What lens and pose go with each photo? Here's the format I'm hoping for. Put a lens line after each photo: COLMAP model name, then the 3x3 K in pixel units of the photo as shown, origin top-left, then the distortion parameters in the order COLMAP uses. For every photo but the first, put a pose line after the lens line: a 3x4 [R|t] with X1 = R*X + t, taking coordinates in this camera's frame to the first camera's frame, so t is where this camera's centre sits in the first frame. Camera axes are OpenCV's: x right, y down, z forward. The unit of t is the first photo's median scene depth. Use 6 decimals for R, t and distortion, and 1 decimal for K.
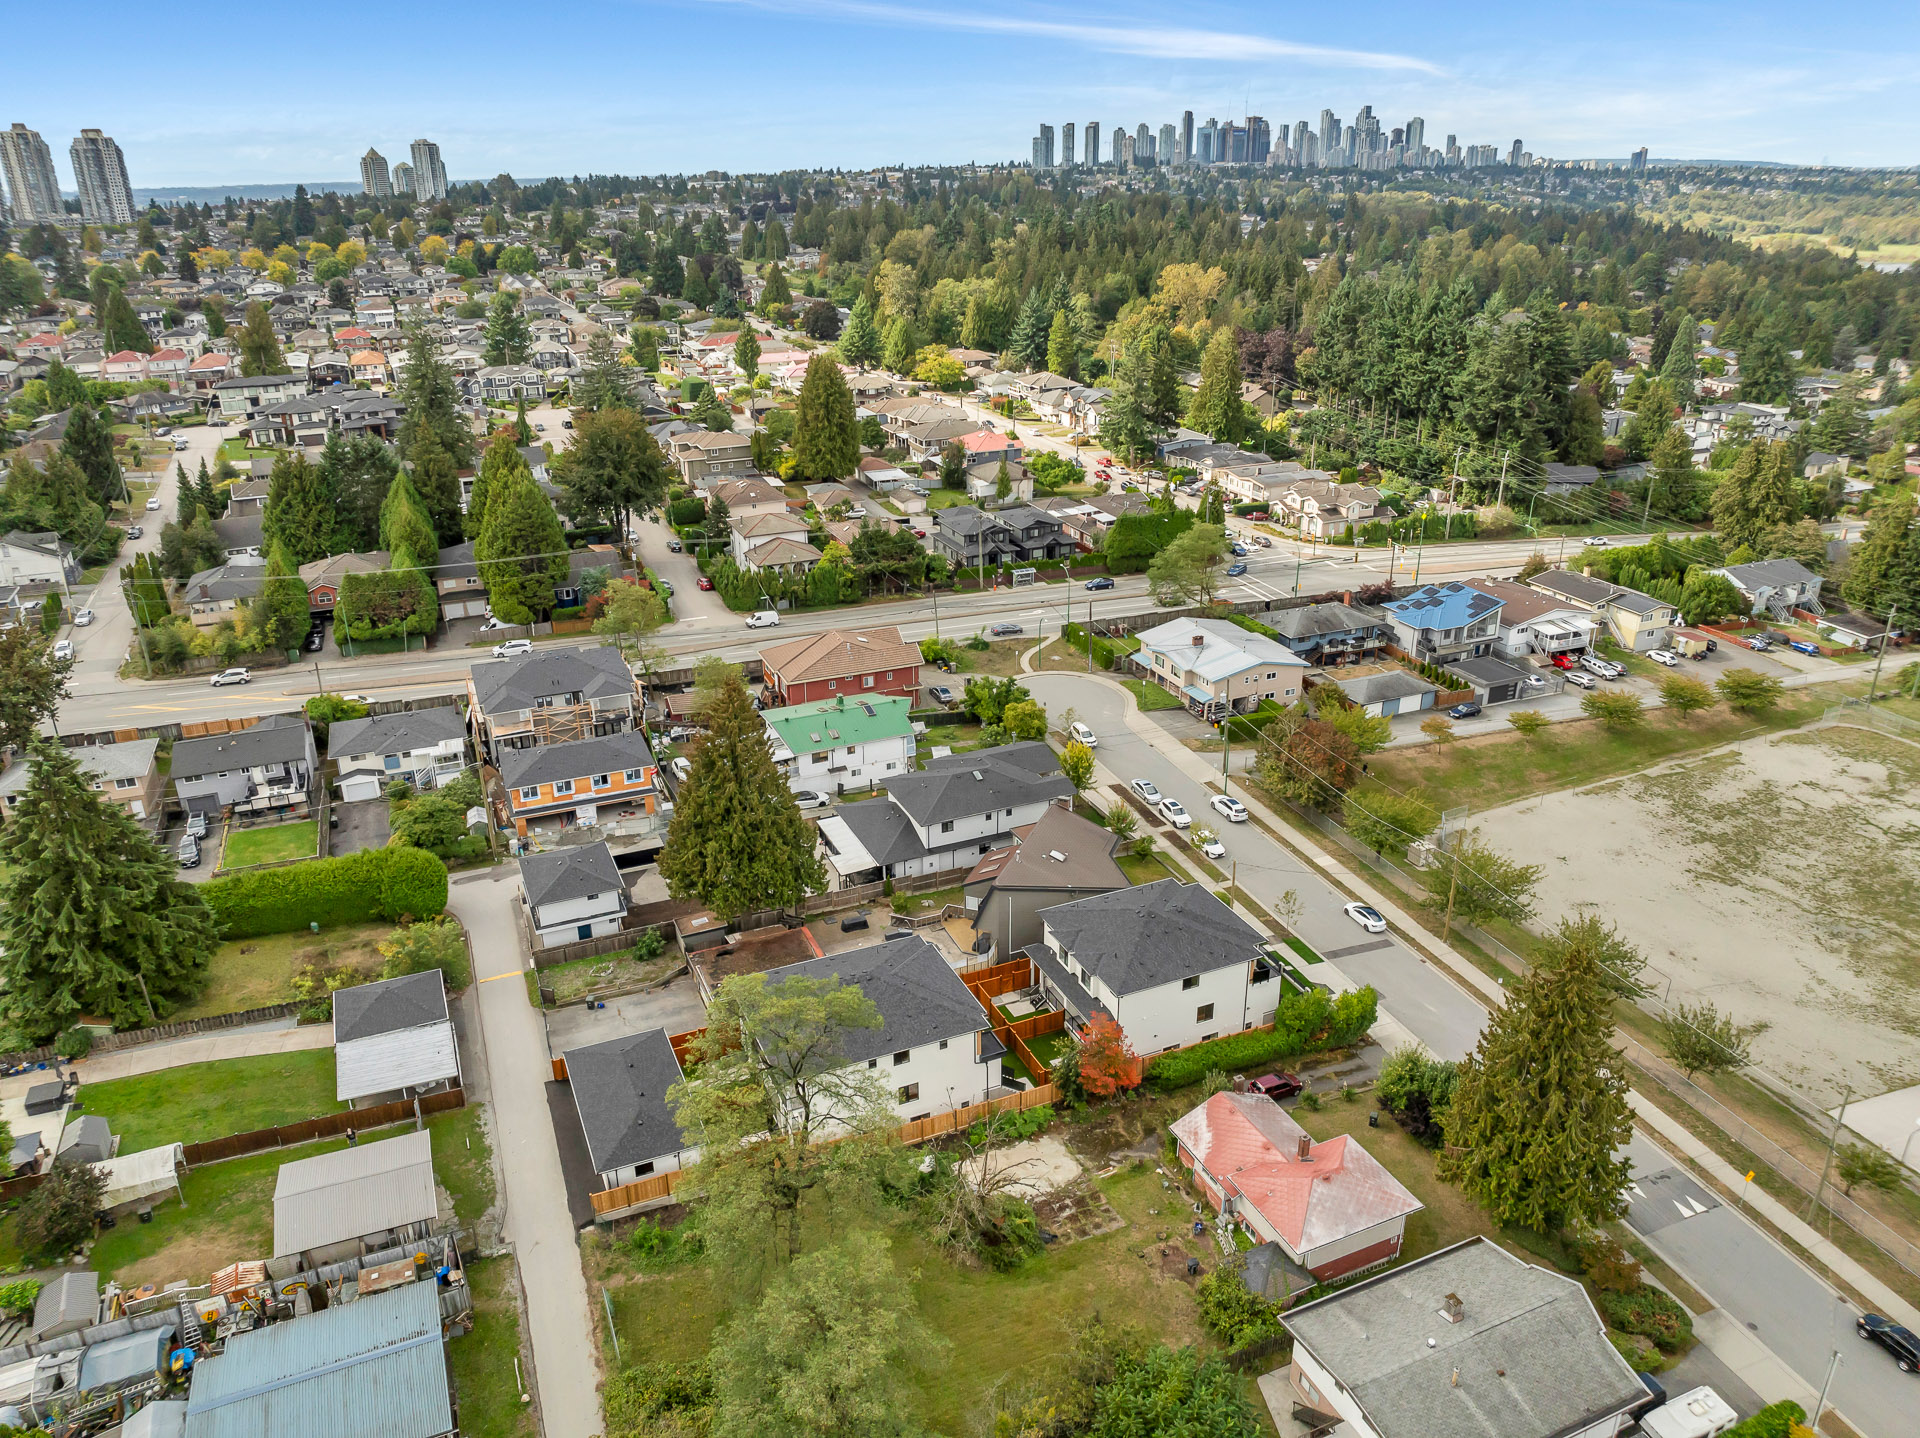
lens RADIAL K [[1351.4, 0, 960.0], [0, 1351.4, 719.0], [0, 0, 1]] dist [-0.041670, 0.011524]
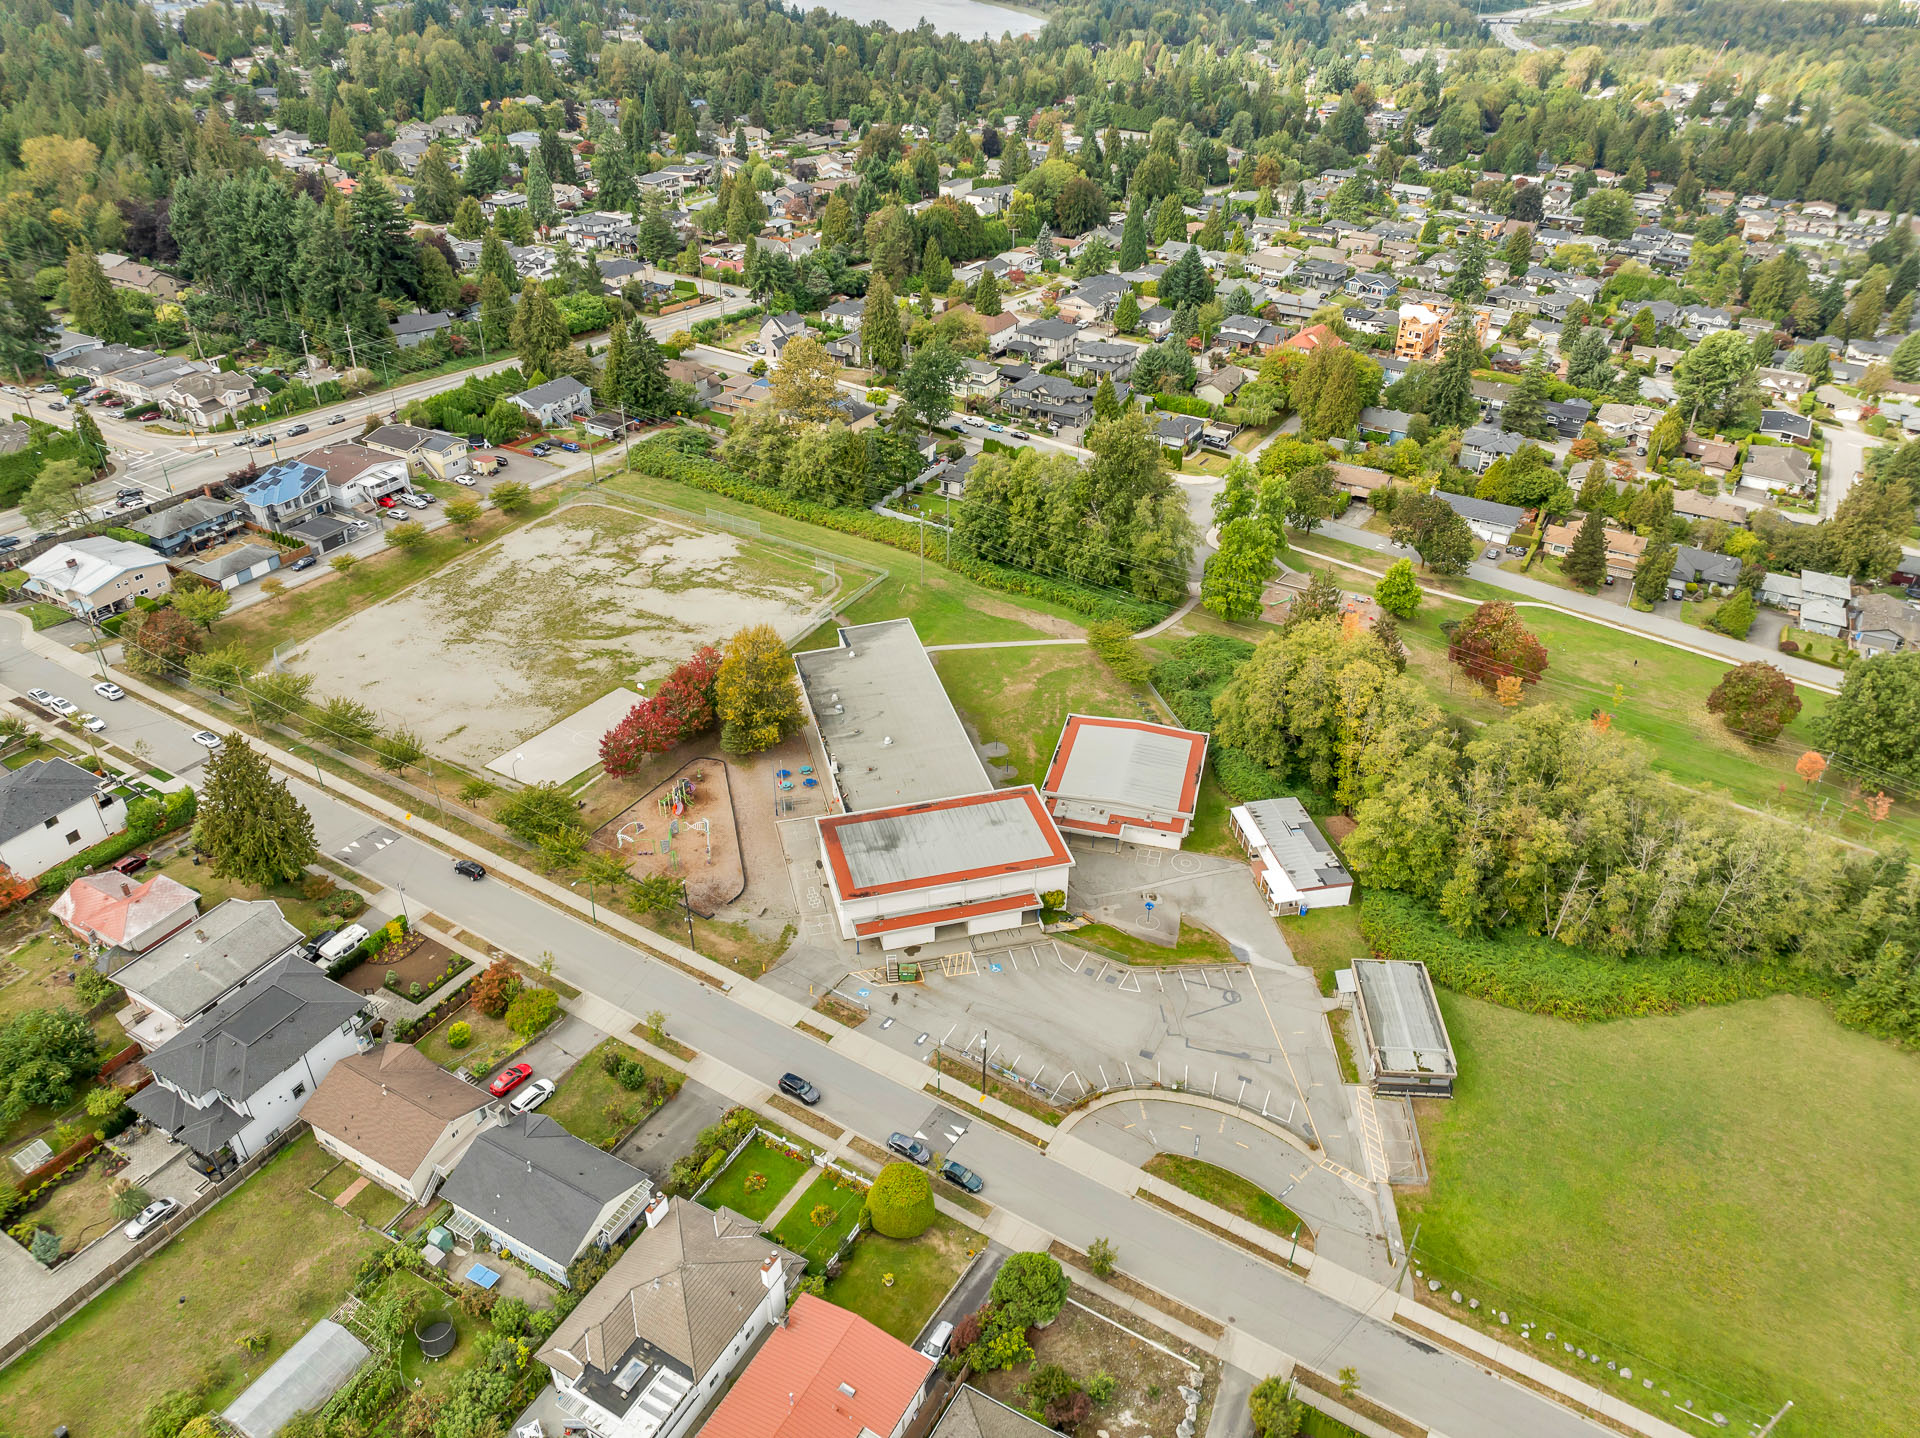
lens RADIAL K [[1351.4, 0, 960.0], [0, 1351.4, 719.0], [0, 0, 1]] dist [-0.041670, 0.011524]
pose [[0.795936, -0.314596, 0.517219, 0.138829], [0.220839, 0.946380, 0.235788, -0.027592], [-0.563664, -0.073450, 0.822732, -0.476120]]
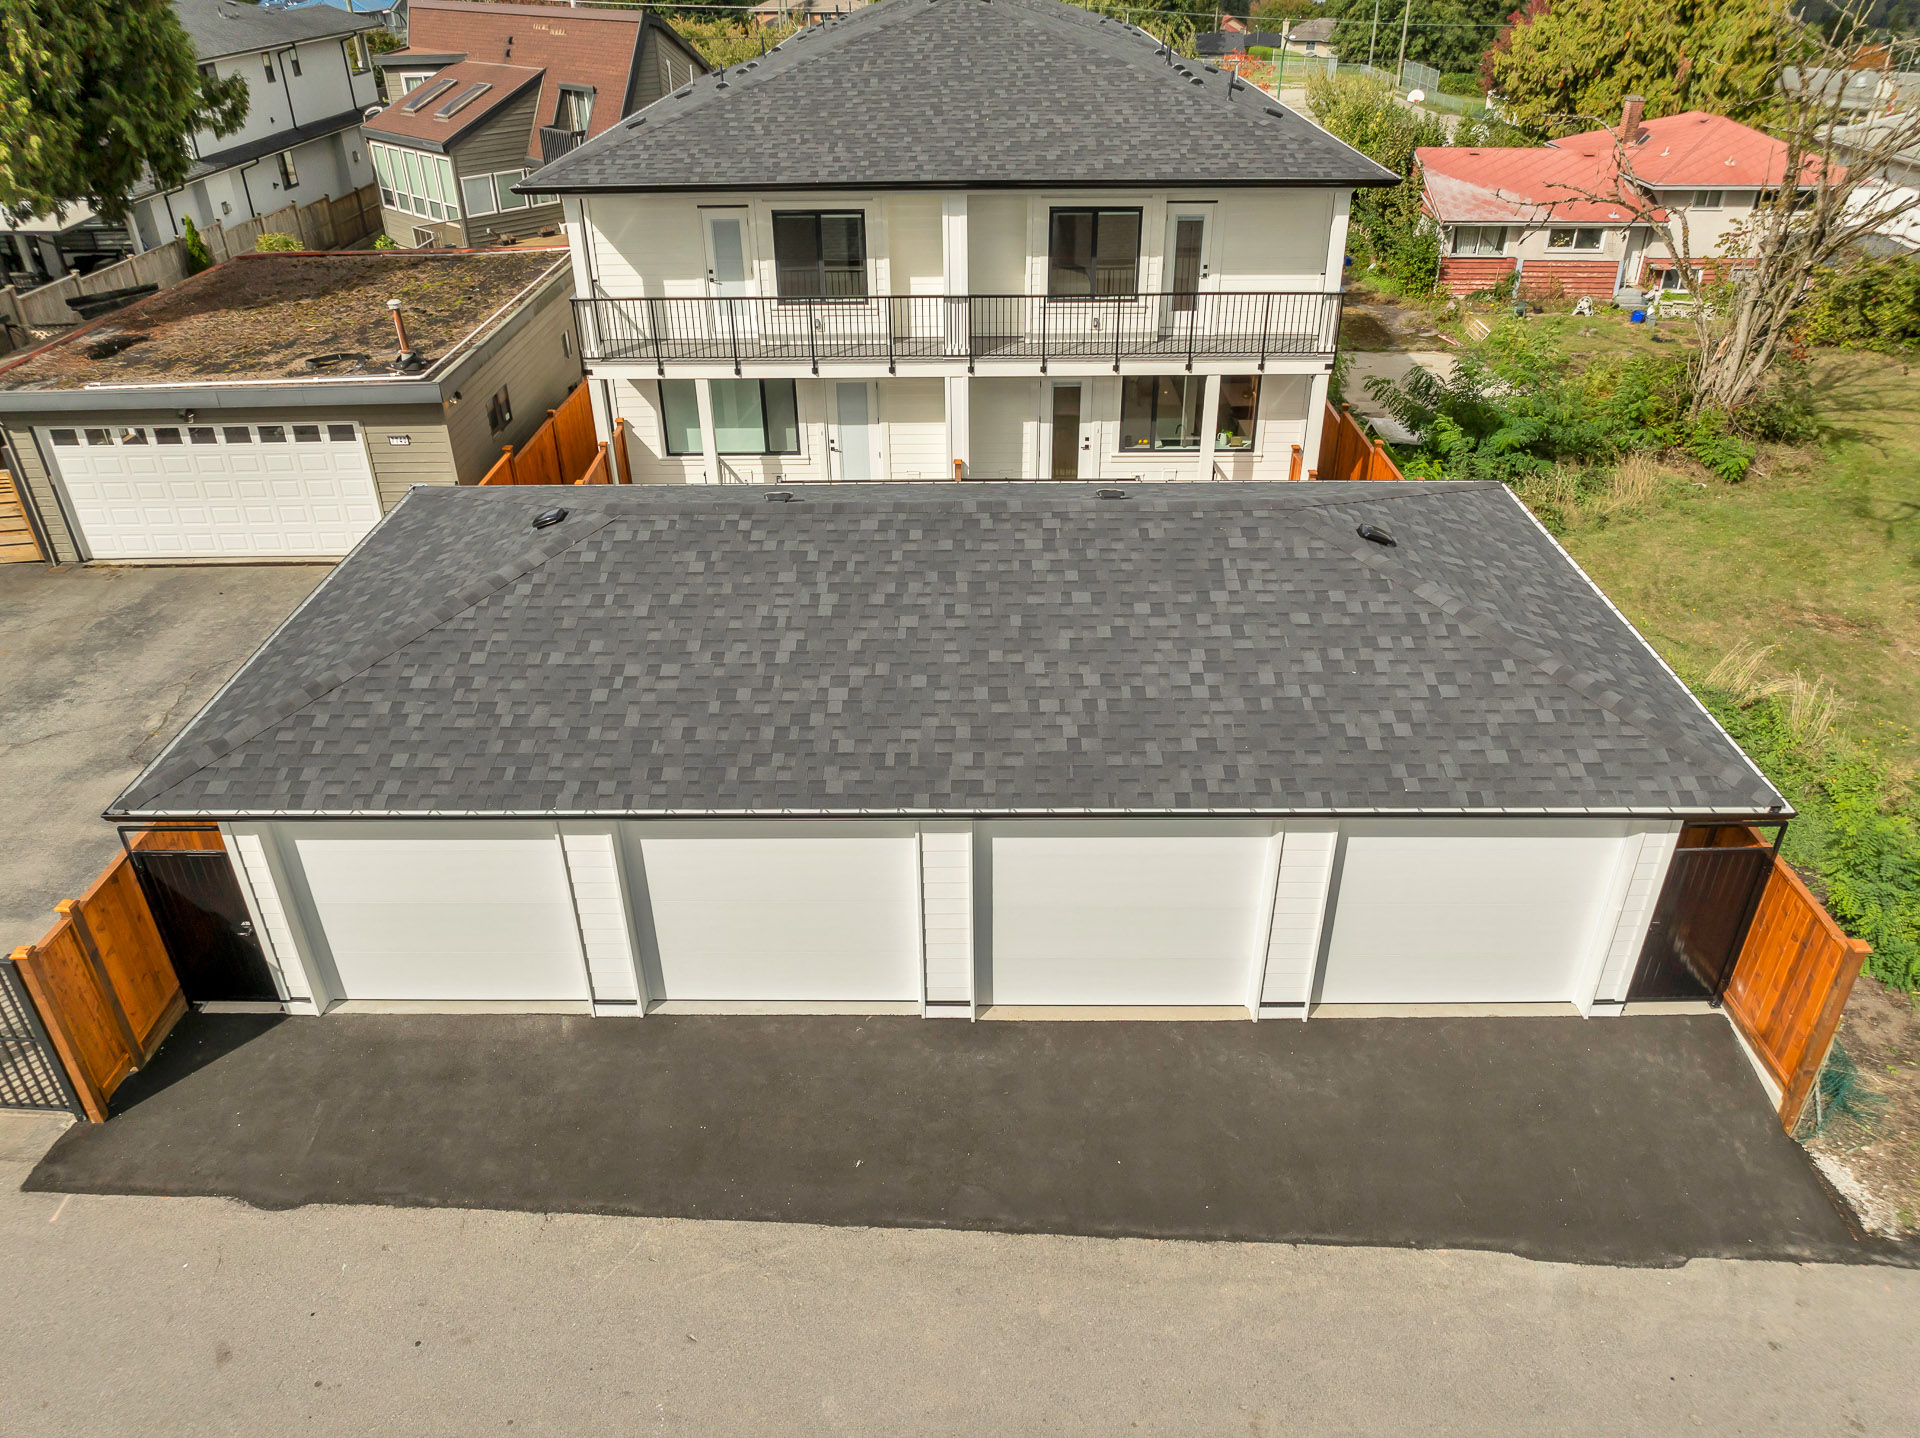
lens RADIAL K [[1351.4, 0, 960.0], [0, 1351.4, 719.0], [0, 0, 1]] dist [-0.041670, 0.011524]
pose [[0.411694, -0.463222, 0.784815, -0.185773], [0.355778, 0.874540, 0.329548, 0.120508], [-0.839006, 0.143547, 0.524846, 0.462337]]
